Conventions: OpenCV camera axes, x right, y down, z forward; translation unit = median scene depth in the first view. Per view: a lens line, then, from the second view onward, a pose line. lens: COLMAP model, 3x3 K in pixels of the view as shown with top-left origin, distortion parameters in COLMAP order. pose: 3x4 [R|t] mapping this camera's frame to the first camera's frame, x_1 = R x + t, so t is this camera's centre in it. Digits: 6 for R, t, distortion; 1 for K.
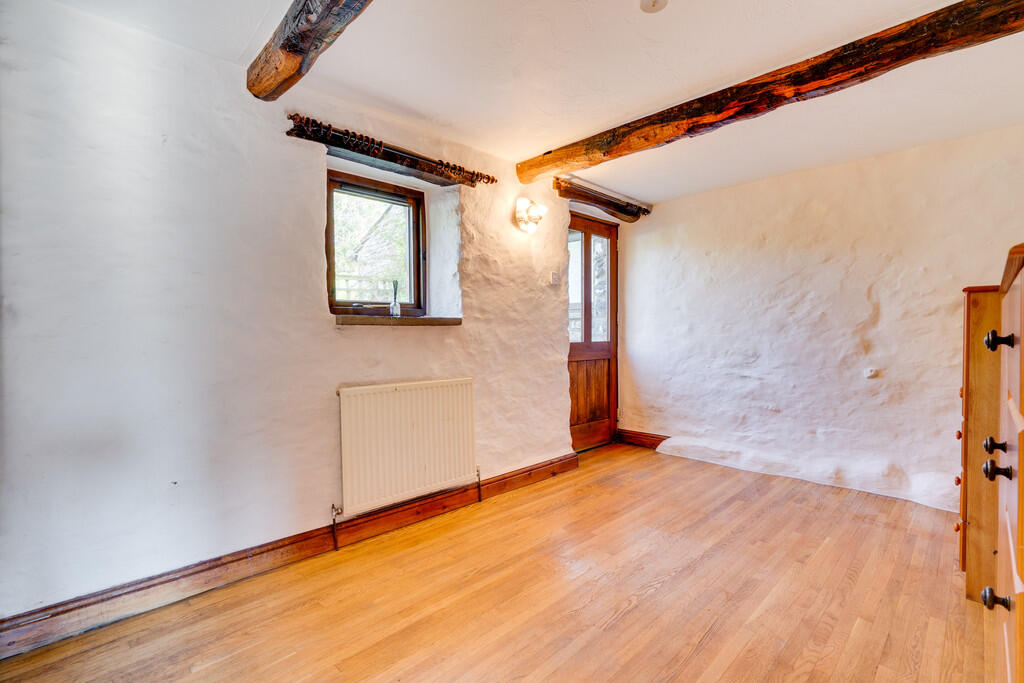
lens RADIAL K [[473.3, 0, 513.5], [0, 473.3, 336.7], [0, 0, 1]] dist [0.000428, -0.000073]
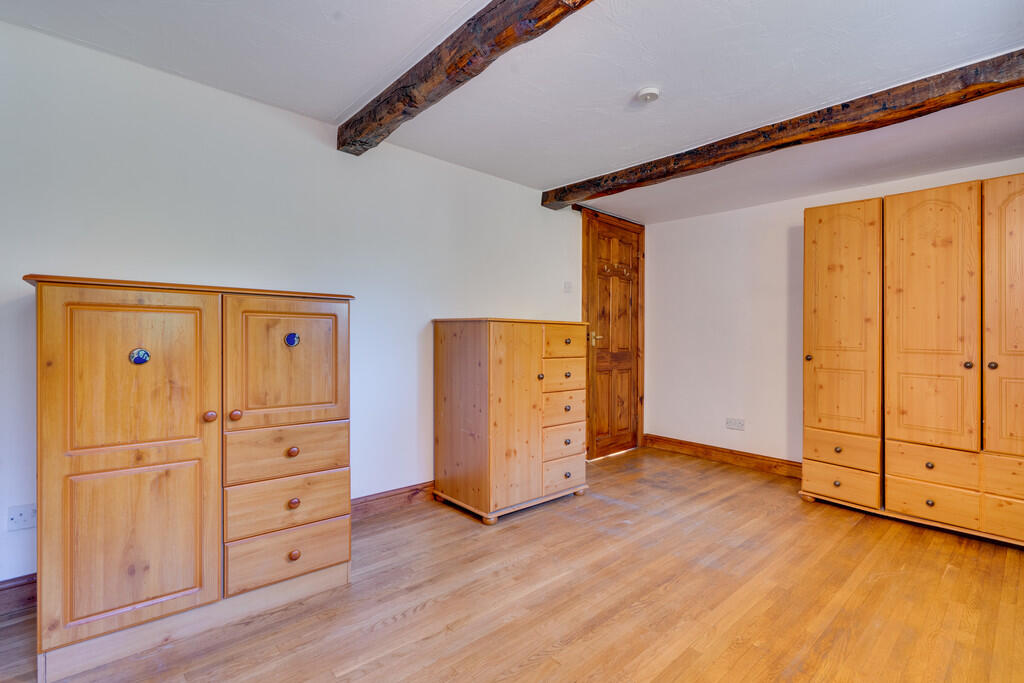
lens RADIAL K [[475.0, 0, 512.0], [0, 475.0, 341.5], [0, 0, 1]] dist [0.001067, 0.000360]
pose [[-0.998001, -0.013922, 0.061651, 0.317445], [-0.012472, 0.999638, 0.023846, -0.021655], [-0.061961, 0.023030, -0.997813, 1.242262]]
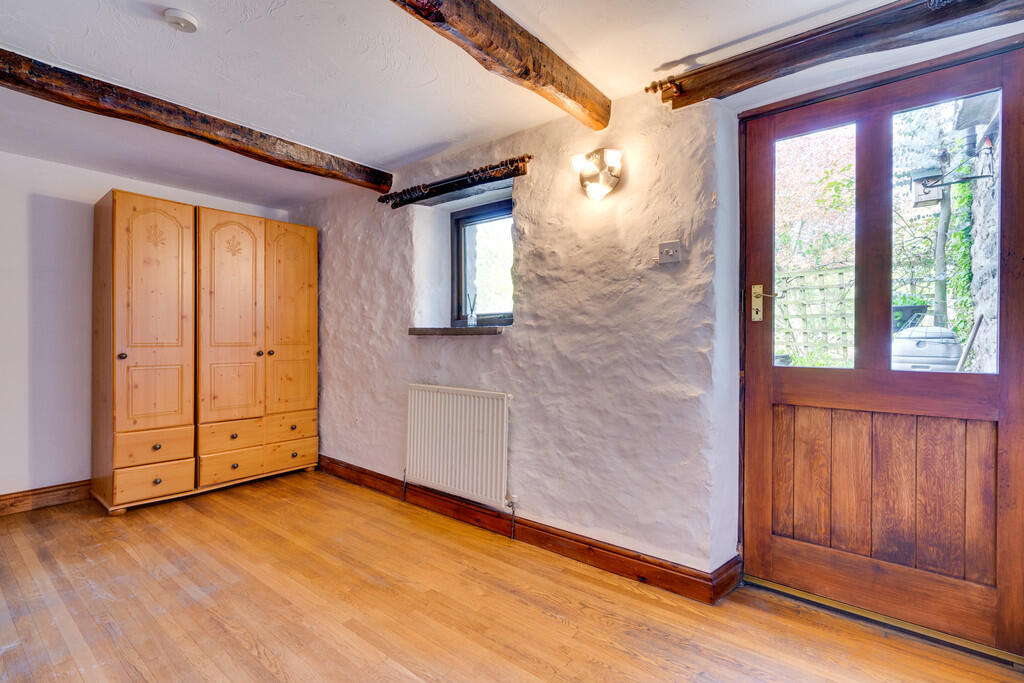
lens RADIAL K [[473.3, 0, 513.5], [0, 473.3, 336.7], [0, 0, 1]] dist [0.000428, -0.000073]
pose [[0.110979, 0.002514, -0.993820, 0.735914], [-0.013574, 0.999907, 0.001013, -0.019207], [0.993730, 0.013378, 0.111003, 0.845171]]
